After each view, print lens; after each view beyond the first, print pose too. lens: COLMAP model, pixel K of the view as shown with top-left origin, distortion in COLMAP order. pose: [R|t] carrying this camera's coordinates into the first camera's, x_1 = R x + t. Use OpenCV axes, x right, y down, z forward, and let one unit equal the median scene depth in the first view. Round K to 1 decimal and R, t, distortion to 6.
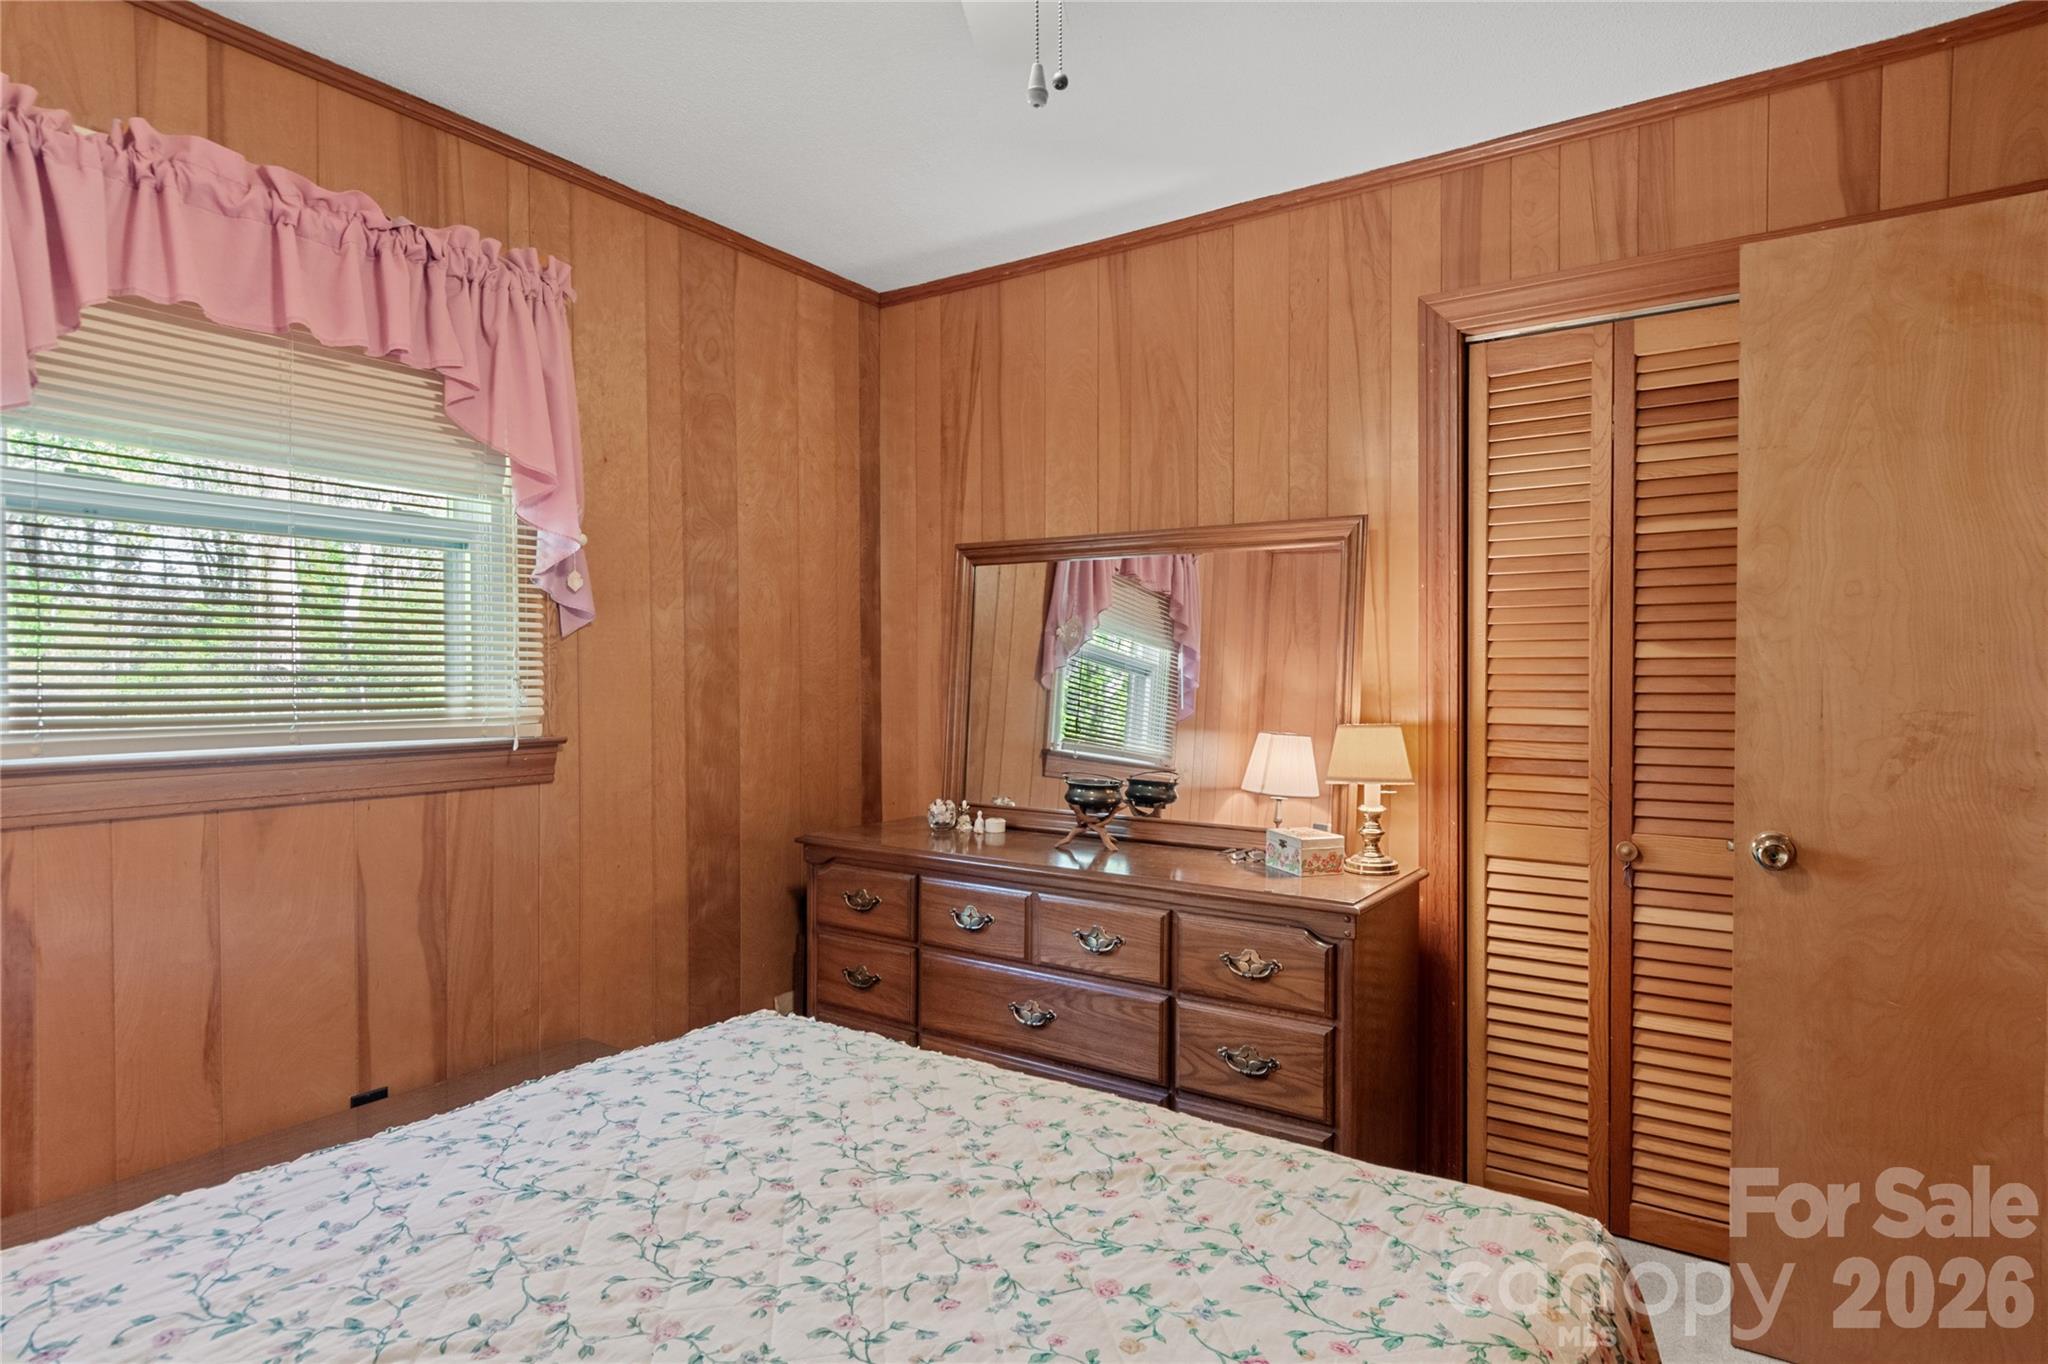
lens RADIAL K [[1108.3, 0, 1032.5], [0, 1108.3, 691.7], [0, 0, 1]] dist [0.007891, -0.004126]
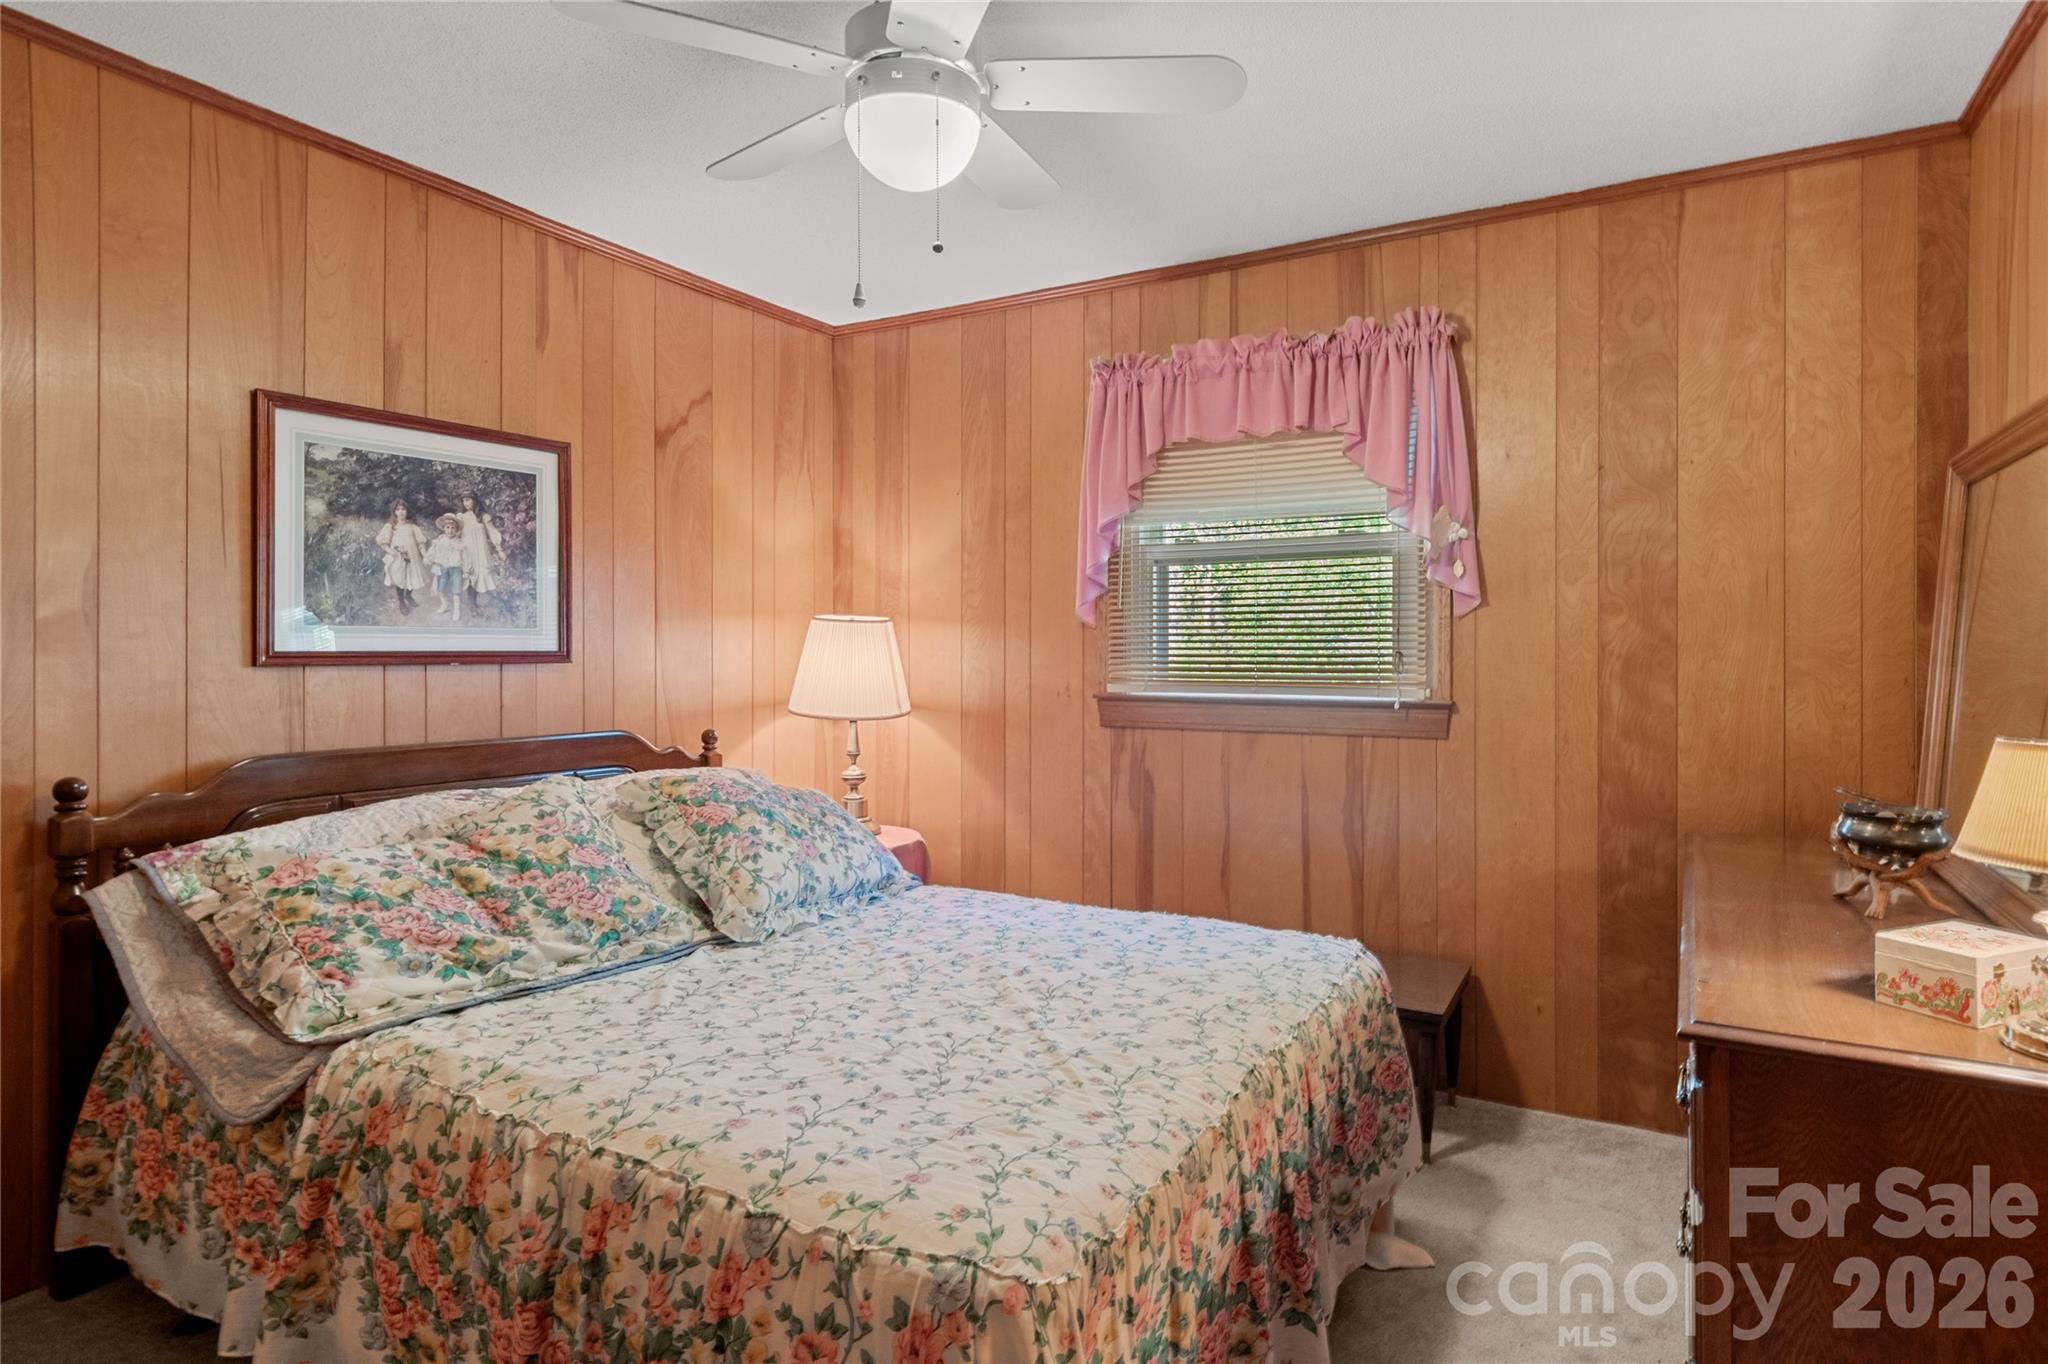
lens RADIAL K [[1108.3, 0, 1092.4], [0, 1108.3, 652.0], [0, 0, 1]] dist [0.007891, -0.004126]
pose [[0.087027, -0.001908, -0.996204, 0.645613], [-0.015522, 0.999874, -0.003271, -0.001680], [0.996085, 0.015748, 0.086986, 0.460568]]
